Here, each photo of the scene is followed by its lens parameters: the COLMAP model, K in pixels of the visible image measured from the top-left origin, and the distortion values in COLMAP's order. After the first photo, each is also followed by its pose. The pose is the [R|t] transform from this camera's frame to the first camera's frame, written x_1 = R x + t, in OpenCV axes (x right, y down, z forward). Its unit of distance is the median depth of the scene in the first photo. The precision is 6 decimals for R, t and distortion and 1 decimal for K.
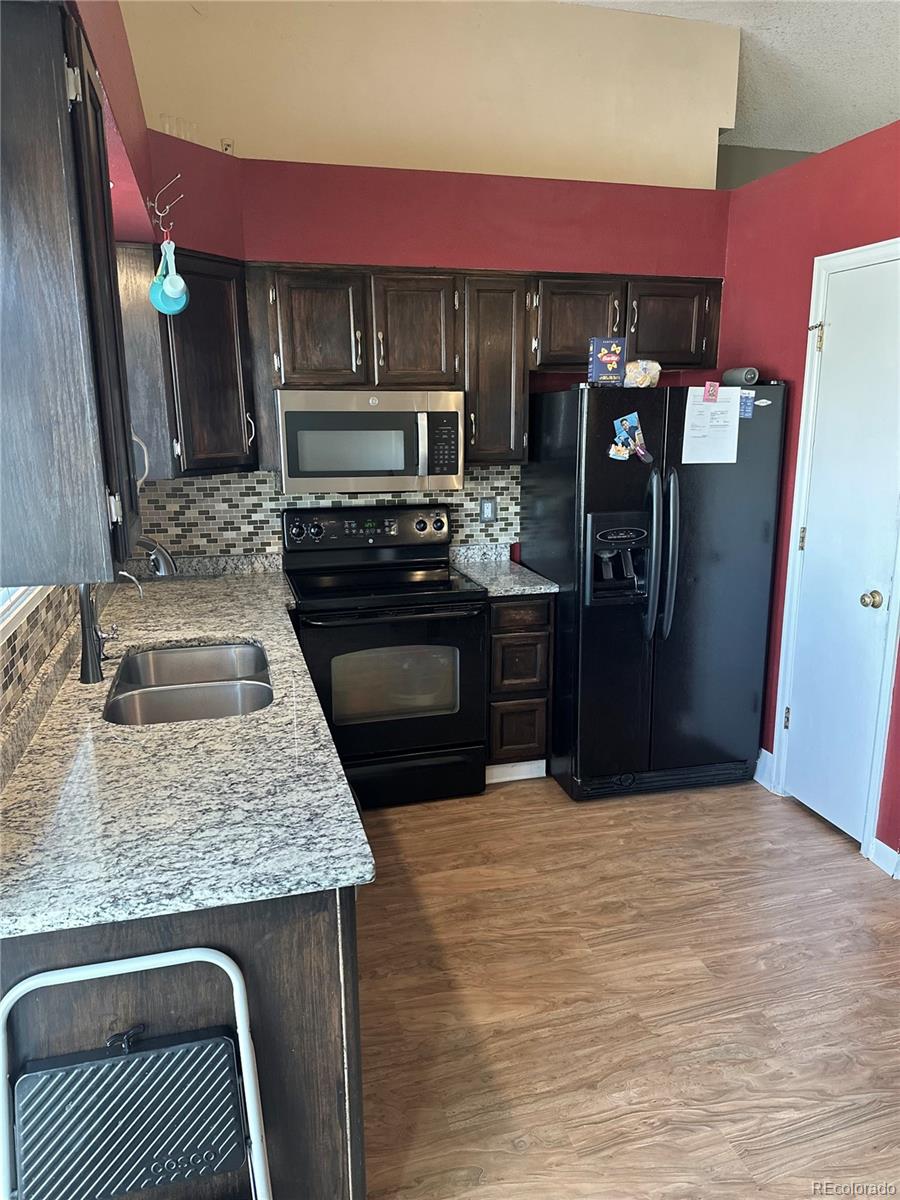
lens RADIAL K [[841.2, 0, 450.0], [0, 841.2, 600.0], [0, 0, 1]] dist [0.096637, -0.094402]
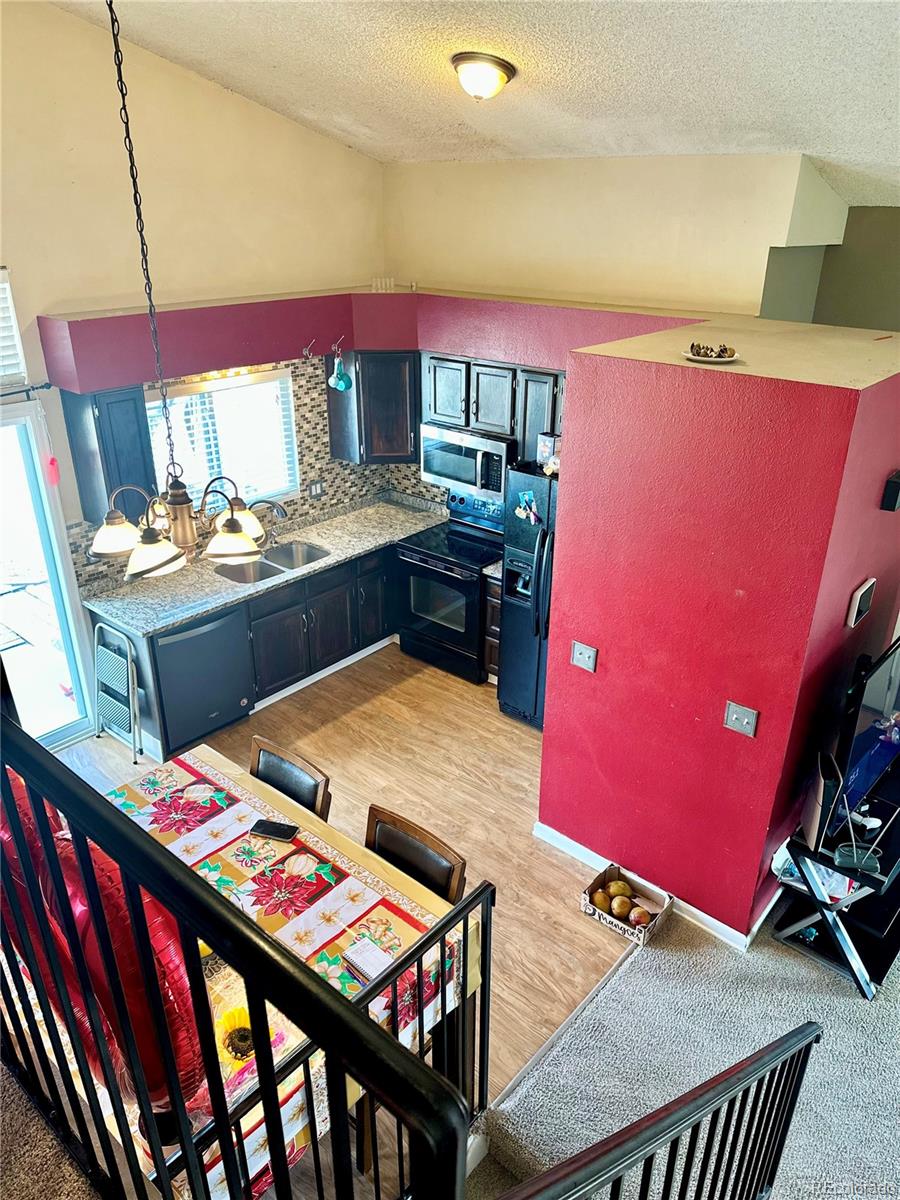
lens RADIAL K [[841.2, 0, 450.0], [0, 841.2, 600.0], [0, 0, 1]] dist [0.096637, -0.094402]
pose [[0.563818, 0.363061, -0.741819, 1.314150], [-0.195030, 0.931322, 0.307575, -0.471558], [0.802541, -0.028739, 0.595904, -0.019213]]
